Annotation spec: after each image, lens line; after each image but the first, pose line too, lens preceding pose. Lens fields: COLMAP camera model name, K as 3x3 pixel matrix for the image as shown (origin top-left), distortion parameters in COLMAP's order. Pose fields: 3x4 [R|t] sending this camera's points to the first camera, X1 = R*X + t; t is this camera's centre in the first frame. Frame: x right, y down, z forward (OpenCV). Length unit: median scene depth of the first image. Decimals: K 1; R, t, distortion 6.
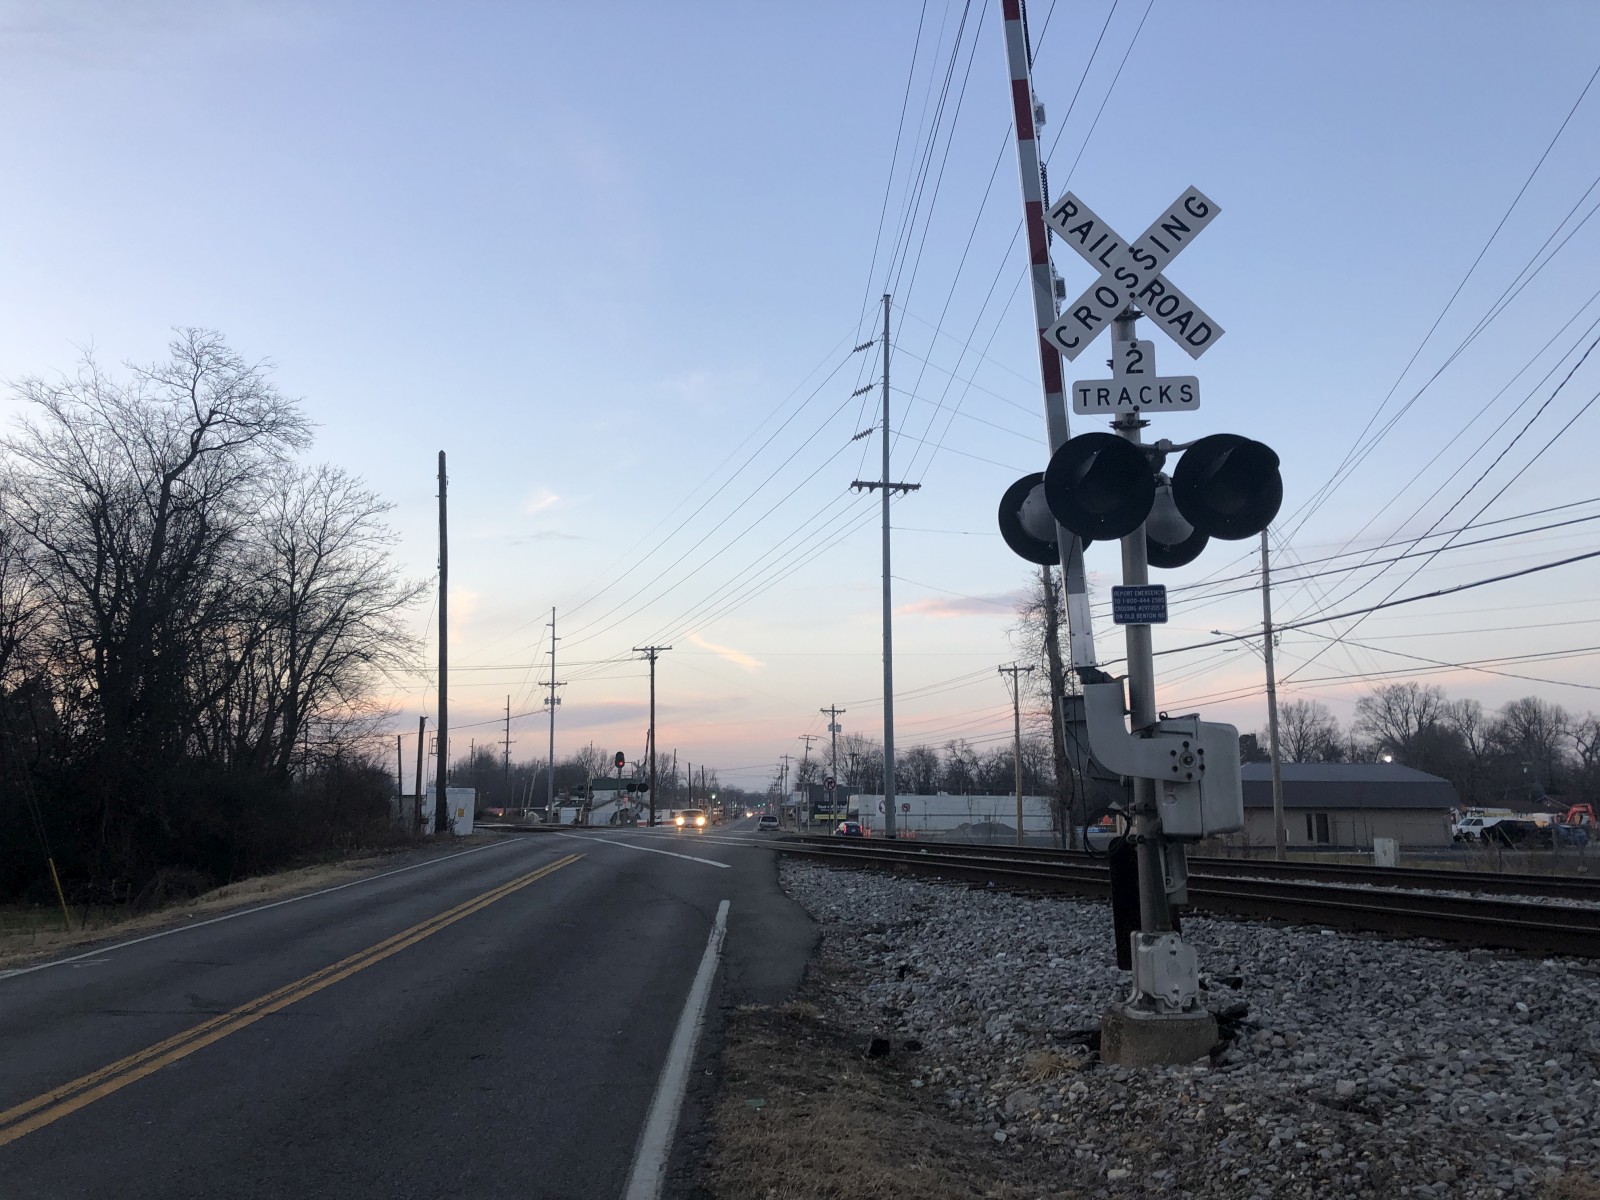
lens RADIAL K [[1407.0, 0, 794.8], [0, 1407.0, 572.7], [0, 0, 1]] dist [0.081535, -0.099174]
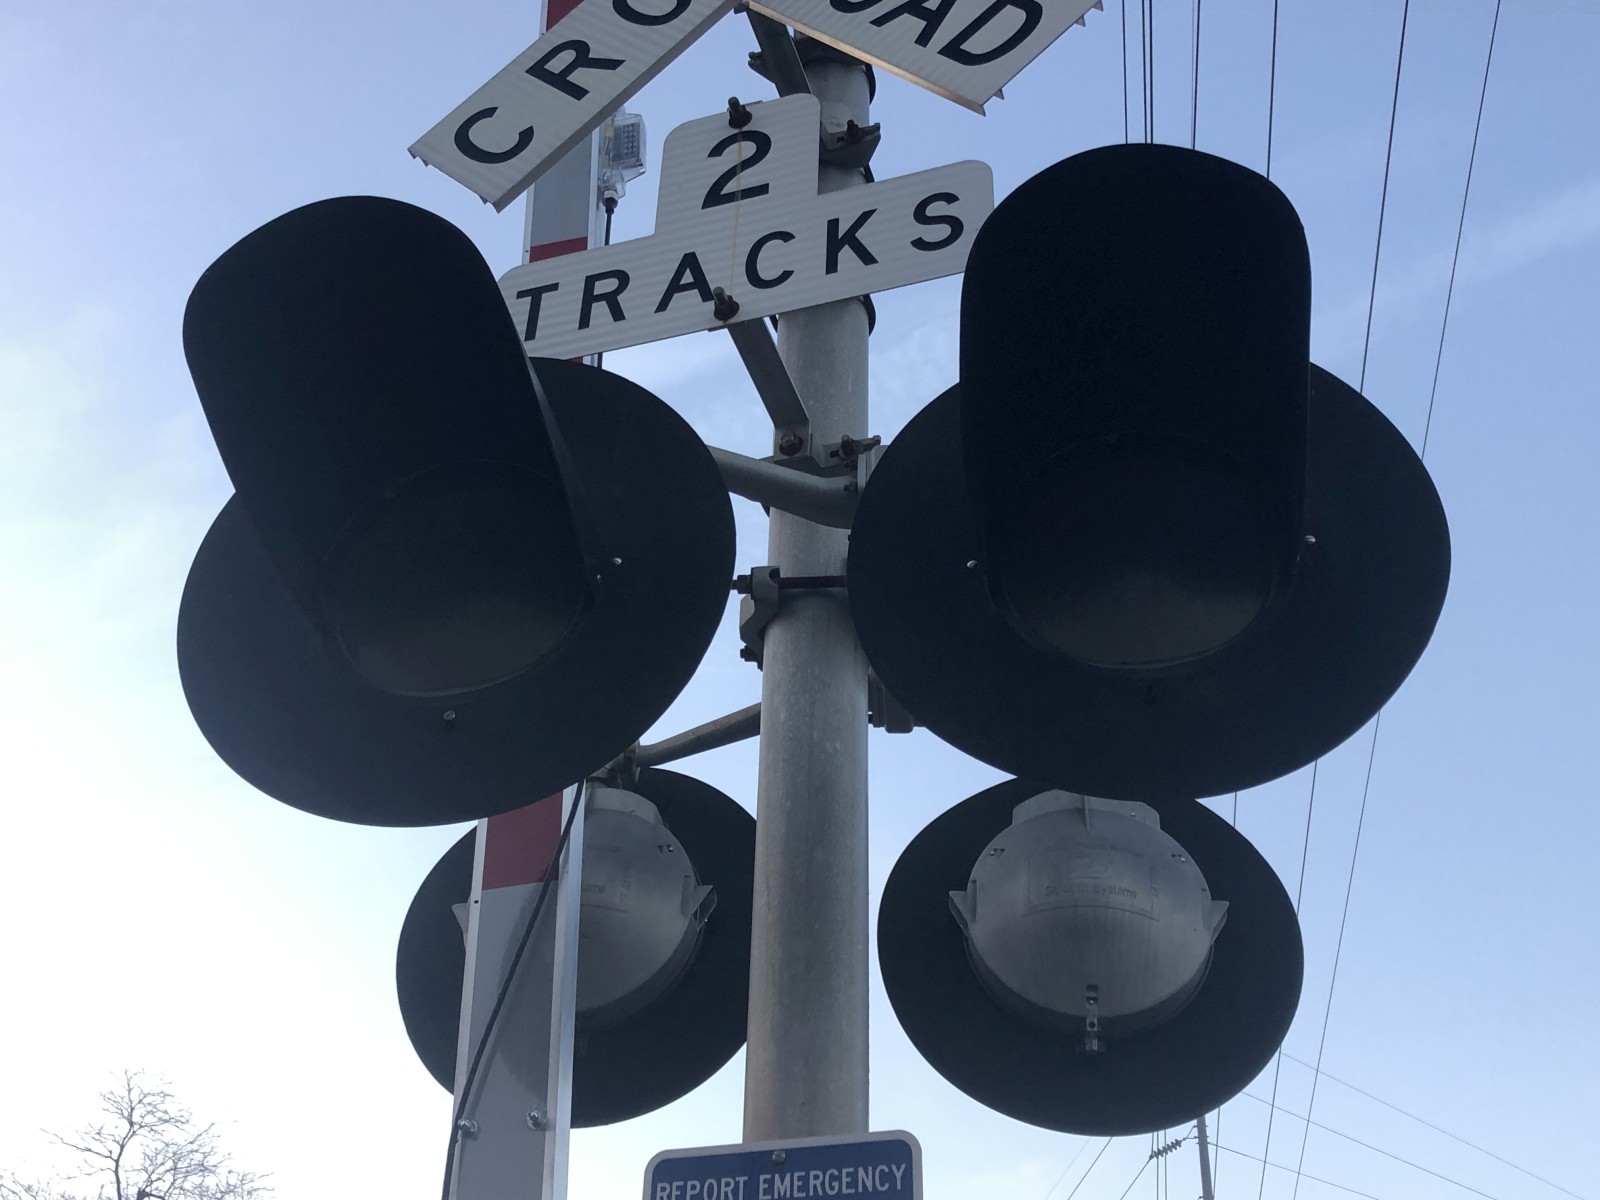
lens RADIAL K [[1761.3, 0, 759.7], [0, 1761.3, 588.4], [0, 0, 1]] dist [0.044211, 0.000000]
pose [[0.974067, -0.093199, -0.206173, 0.275604], [-0.011392, 0.889867, -0.456078, 0.046693], [0.225973, 0.446599, 0.865728, 0.714985]]
